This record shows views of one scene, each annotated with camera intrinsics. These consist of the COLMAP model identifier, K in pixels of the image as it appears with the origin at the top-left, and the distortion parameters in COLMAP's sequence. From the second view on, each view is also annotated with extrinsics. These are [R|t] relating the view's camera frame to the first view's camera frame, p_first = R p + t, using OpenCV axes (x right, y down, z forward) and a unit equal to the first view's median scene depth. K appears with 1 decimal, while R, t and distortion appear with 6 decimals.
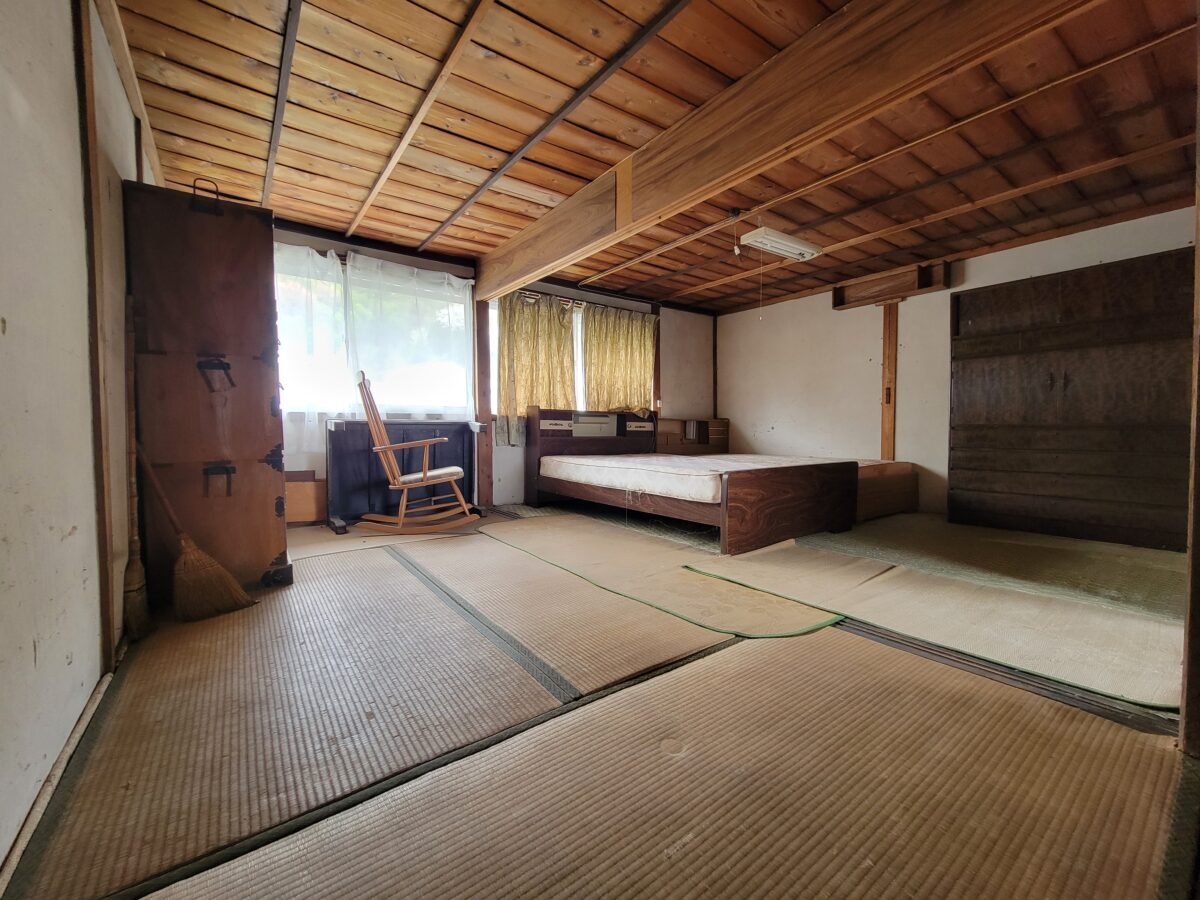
lens RADIAL K [[488.7, 0, 598.6], [0, 488.7, 447.3], [0, 0, 1]] dist [0.004849, -0.003352]
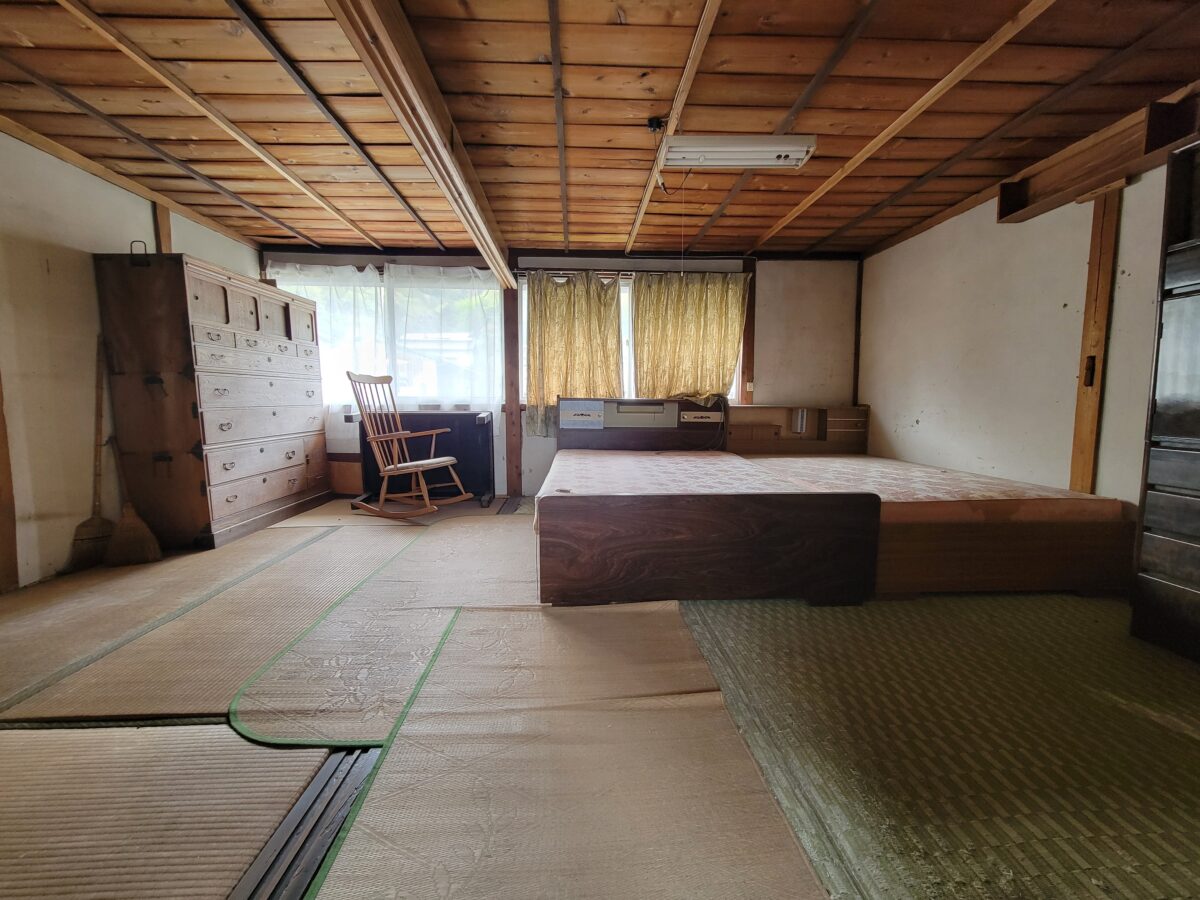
lens RADIAL K [[488.7, 0, 598.6], [0, 488.7, 447.3], [0, 0, 1]] dist [0.004849, -0.003352]
pose [[0.829420, 0.054172, -0.555992, 0.426350], [-0.022797, 0.997740, 0.063204, -0.042345], [0.558160, -0.039748, 0.828781, 0.242914]]
